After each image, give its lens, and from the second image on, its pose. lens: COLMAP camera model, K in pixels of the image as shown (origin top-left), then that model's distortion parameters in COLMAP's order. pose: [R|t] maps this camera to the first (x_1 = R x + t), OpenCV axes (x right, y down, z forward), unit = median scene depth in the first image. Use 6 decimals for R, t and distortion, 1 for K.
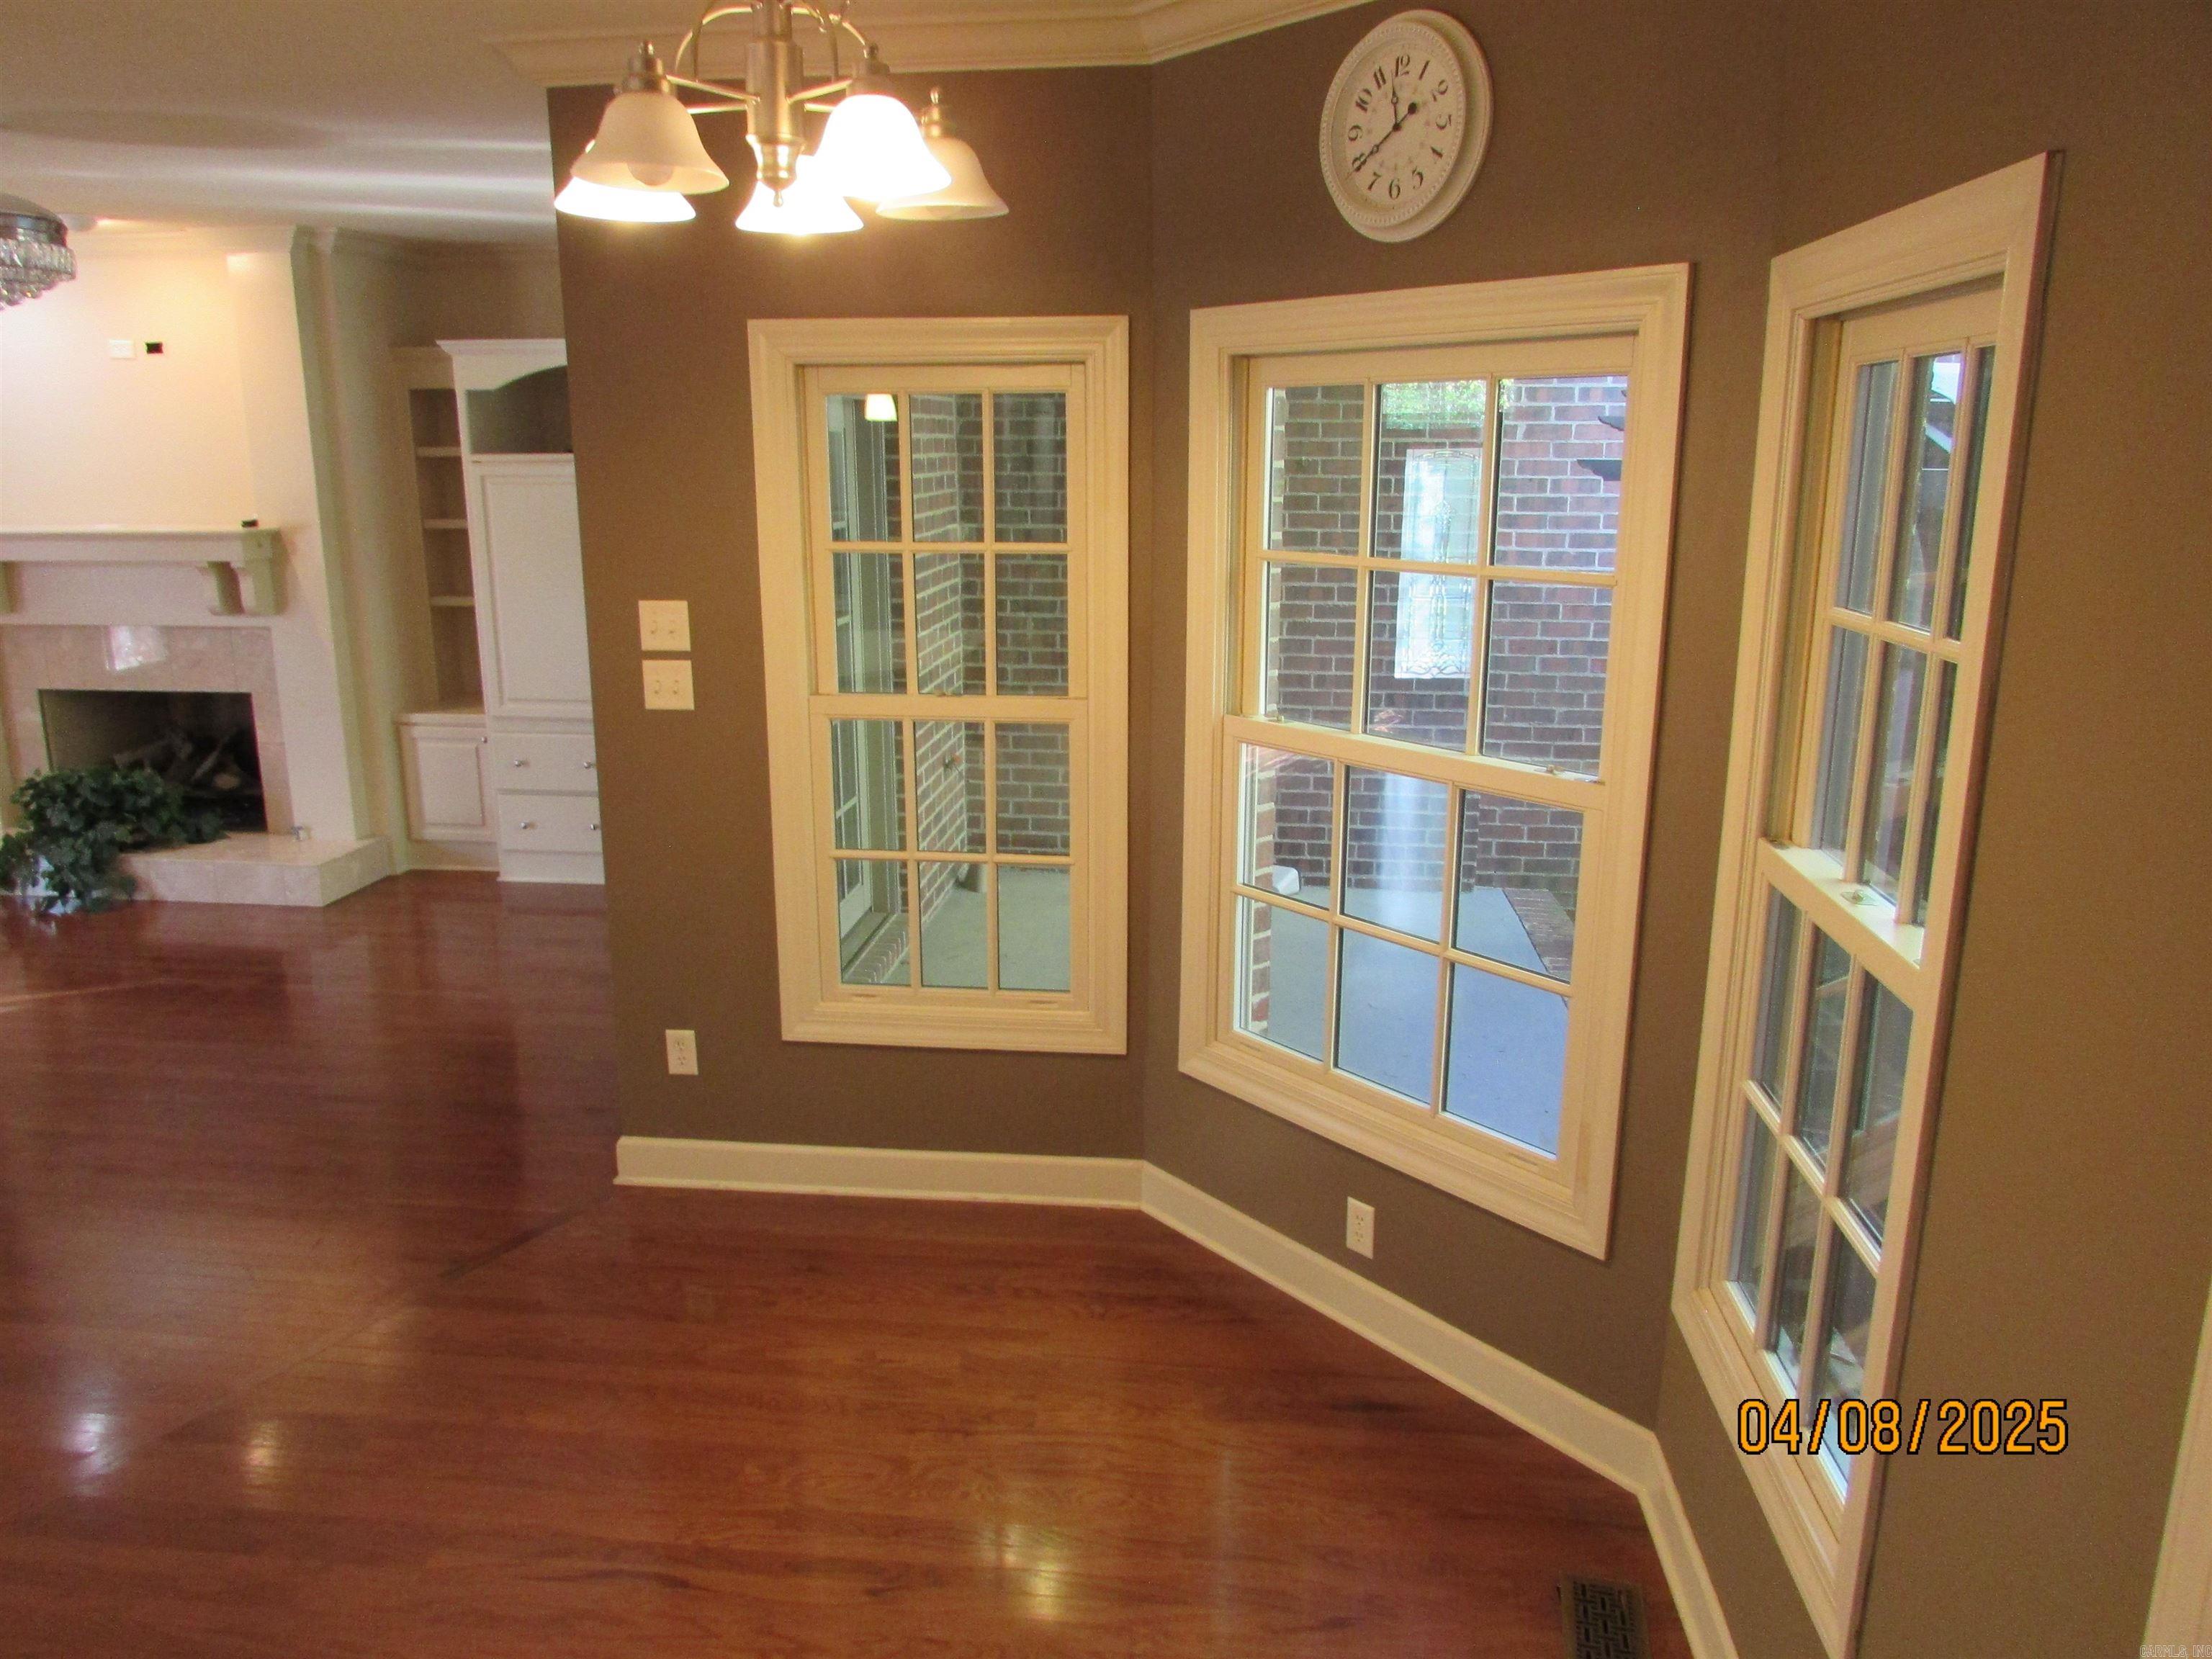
lens RADIAL K [[1565.7, 0, 1094.5], [0, 1565.7, 828.2], [0, 0, 1]] dist [-0.037795, 0.012387]
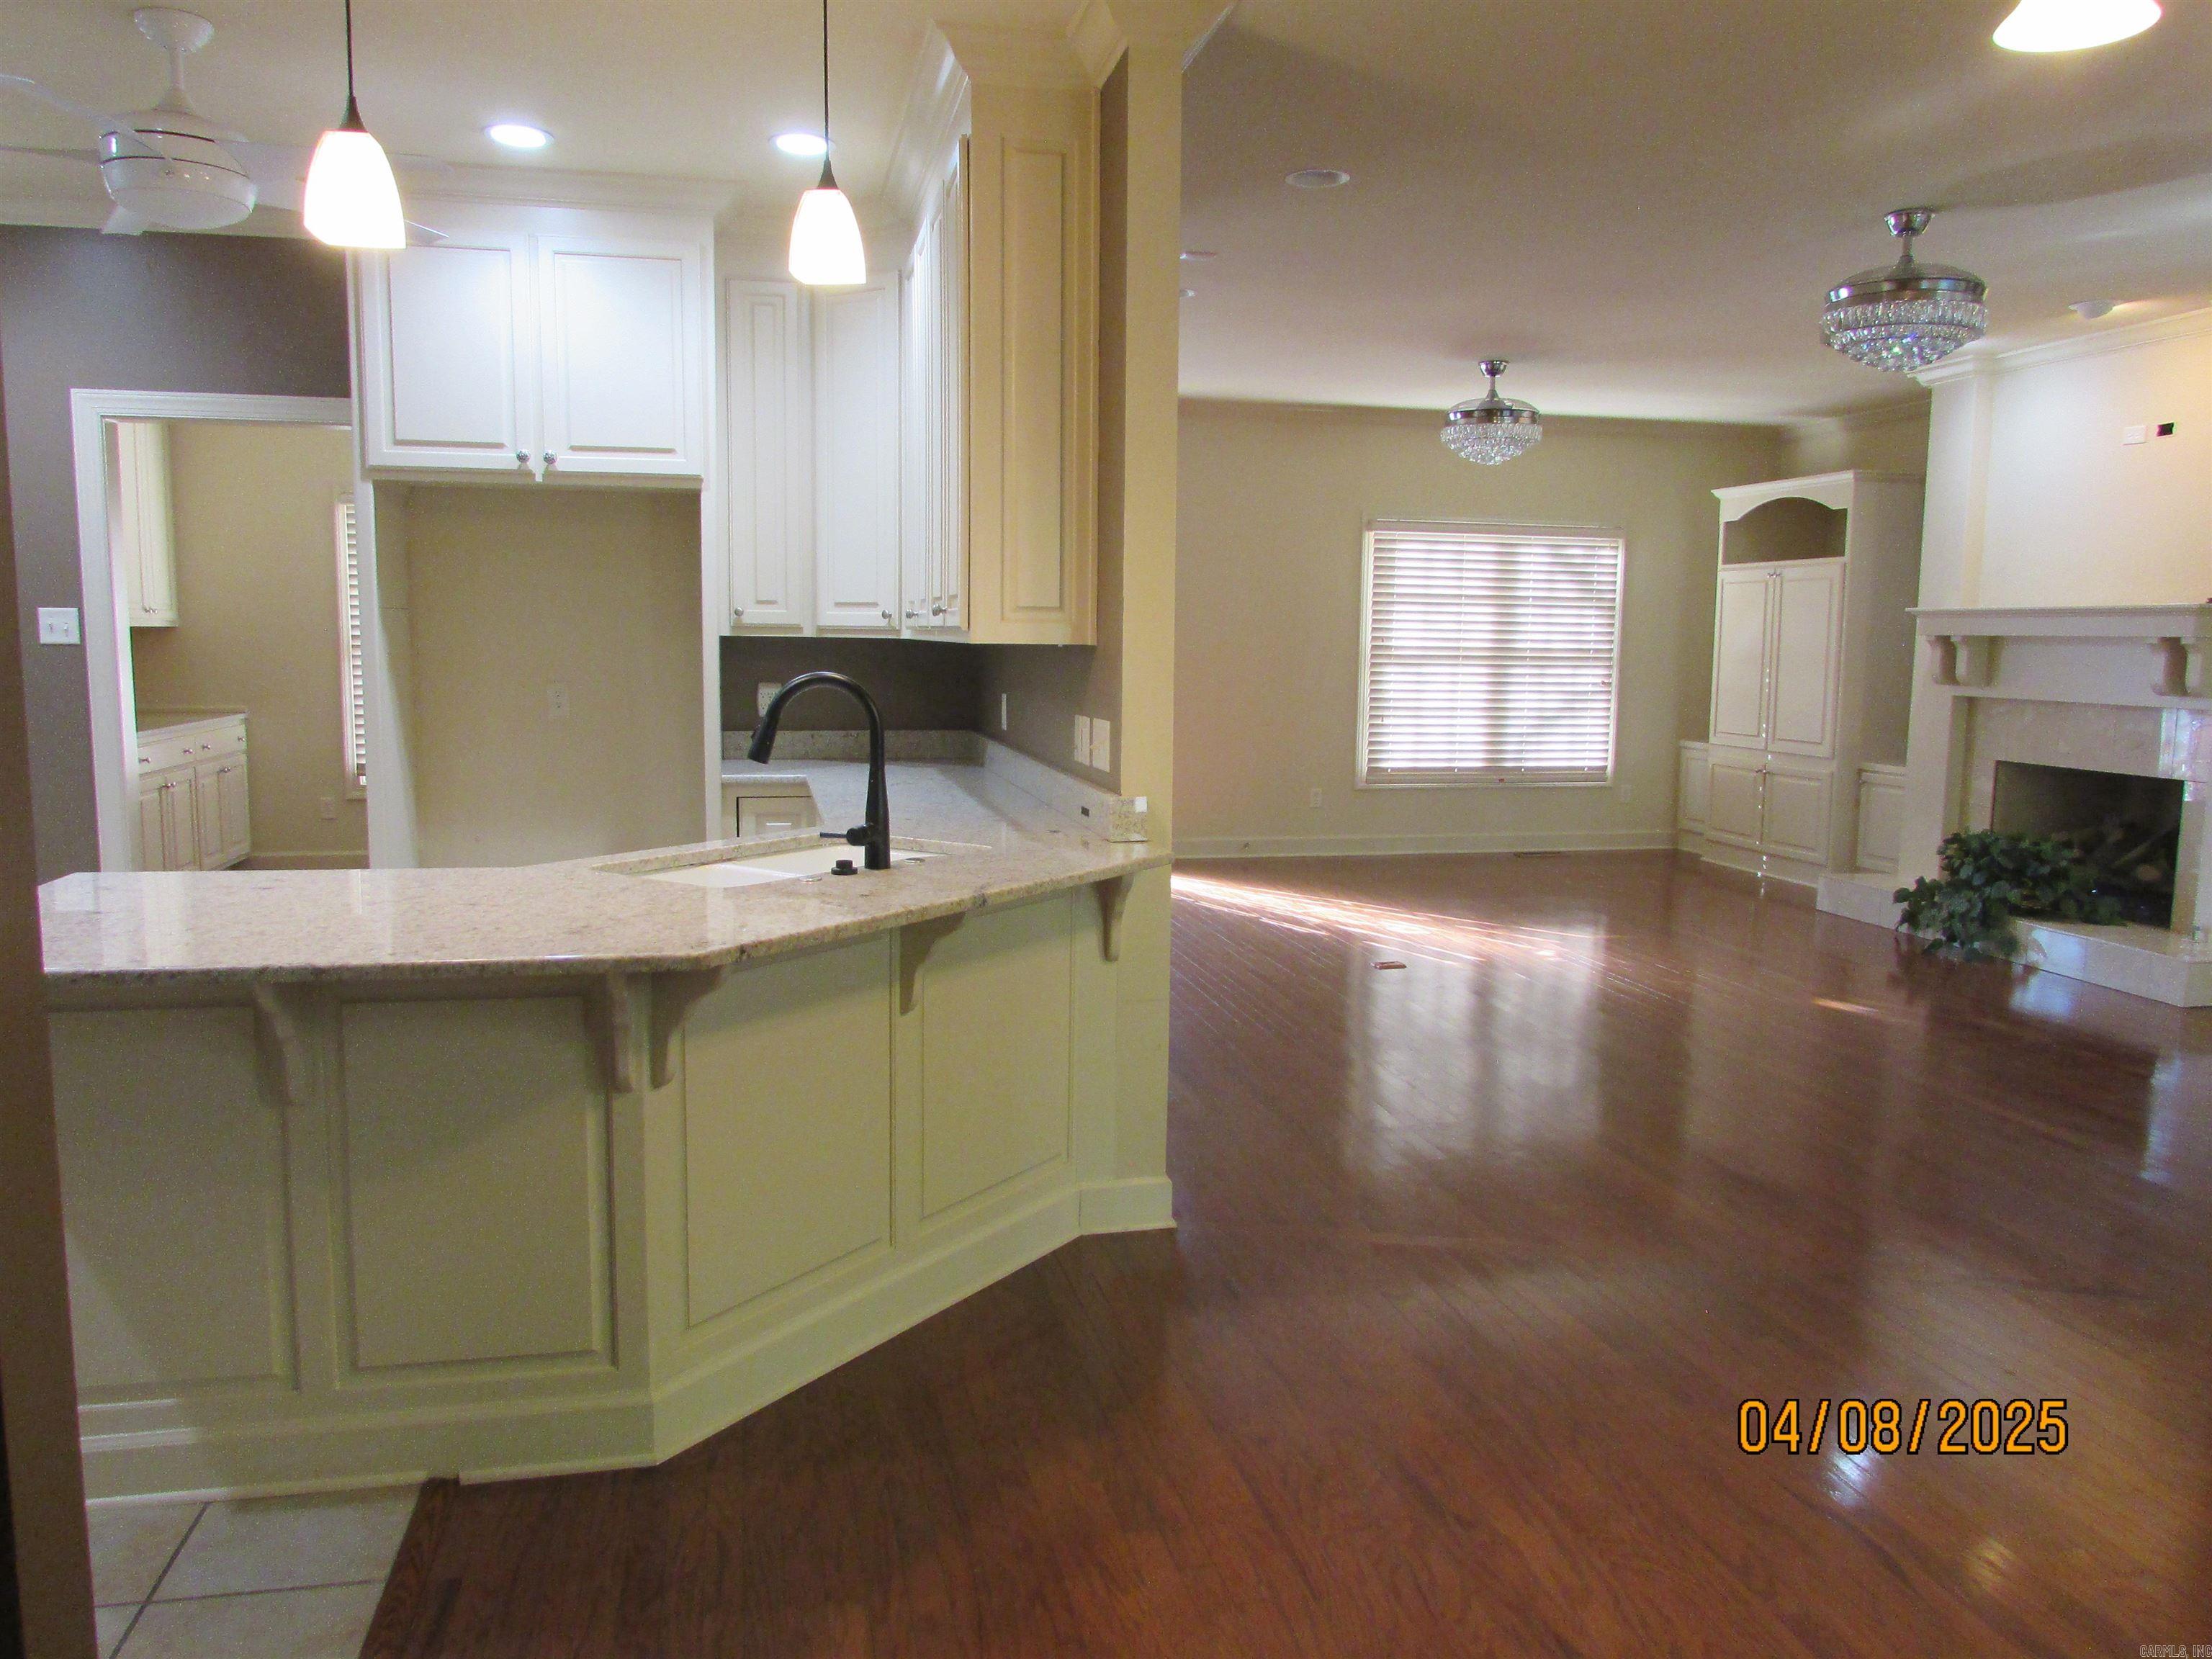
lens RADIAL K [[1565.7, 0, 1086.6], [0, 1565.7, 826.8], [0, 0, 1]] dist [-0.037795, 0.012387]
pose [[0.315105, 0.123084, -0.941042, 0.271217], [-0.235780, 0.970620, 0.048003, 0.106553], [0.919302, 0.206753, 0.334868, 0.143602]]
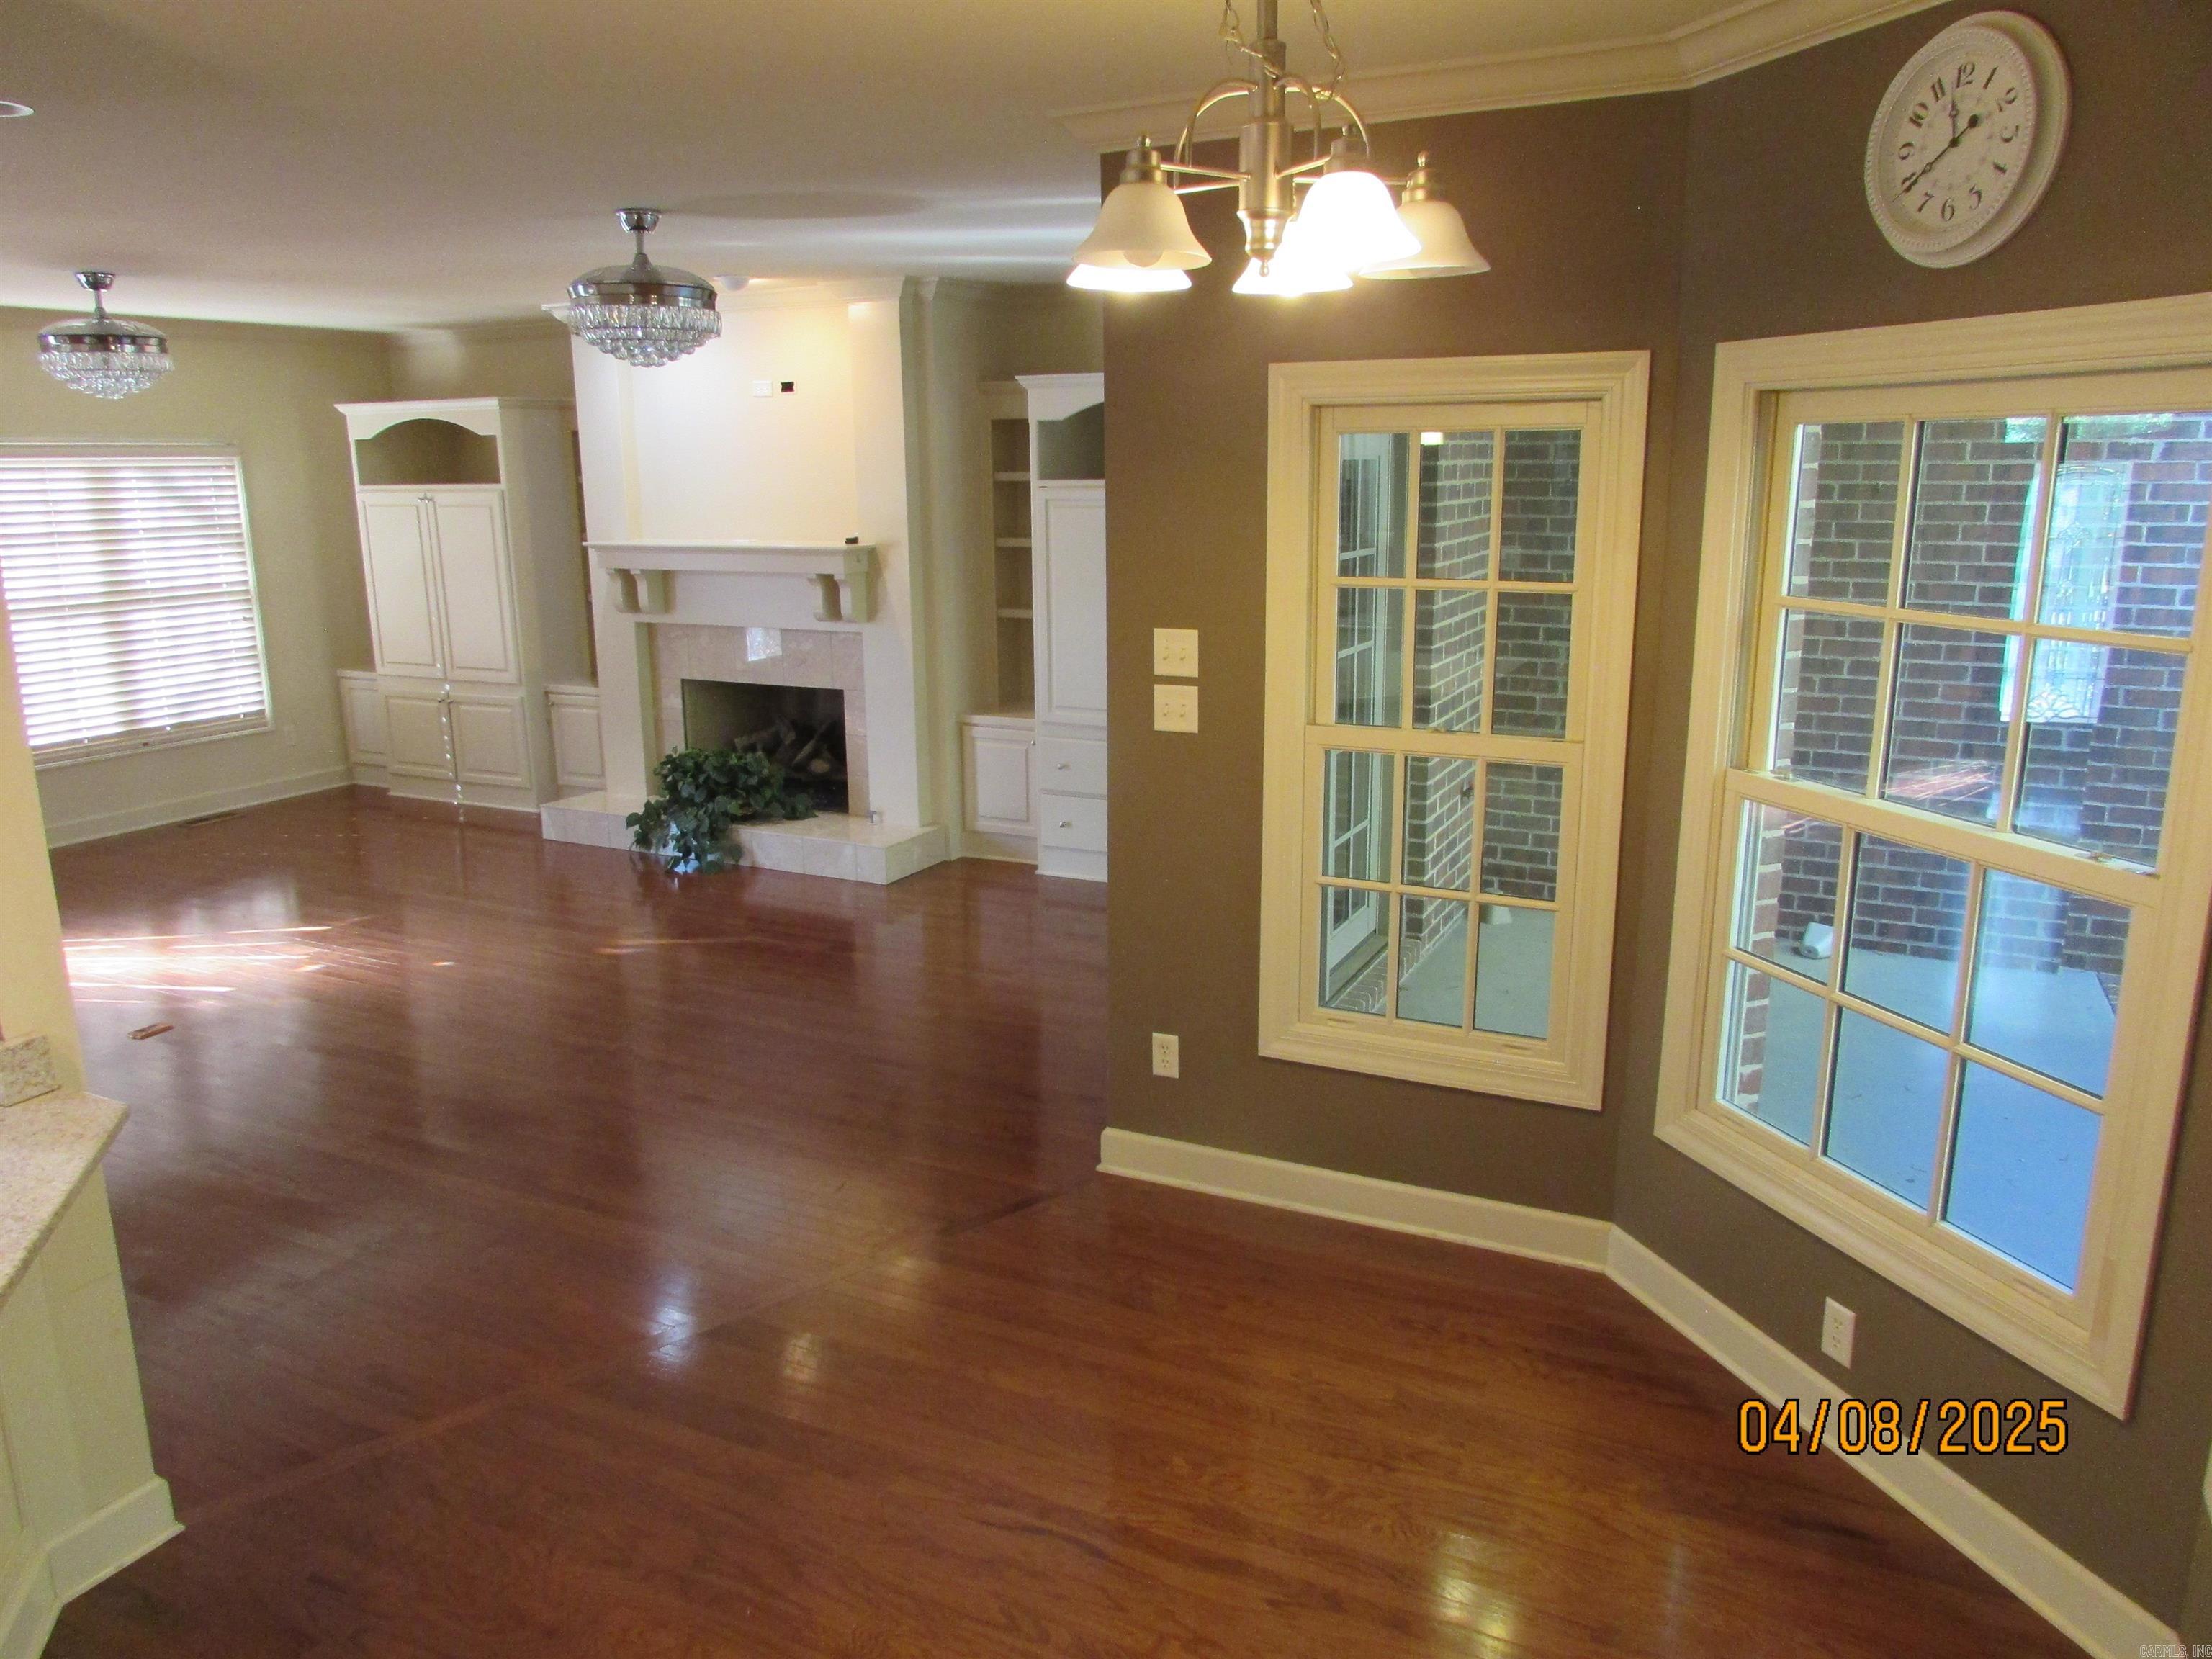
lens RADIAL K [[1565.7, 0, 1084.7], [0, 1565.7, 825.6], [0, 0, 1]] dist [-0.037795, 0.012387]
pose [[0.936505, 0.067937, -0.344011, 0.037754], [-0.070789, 0.997482, 0.004277, -0.012165], [0.343435, 0.020346, 0.938956, -0.014695]]
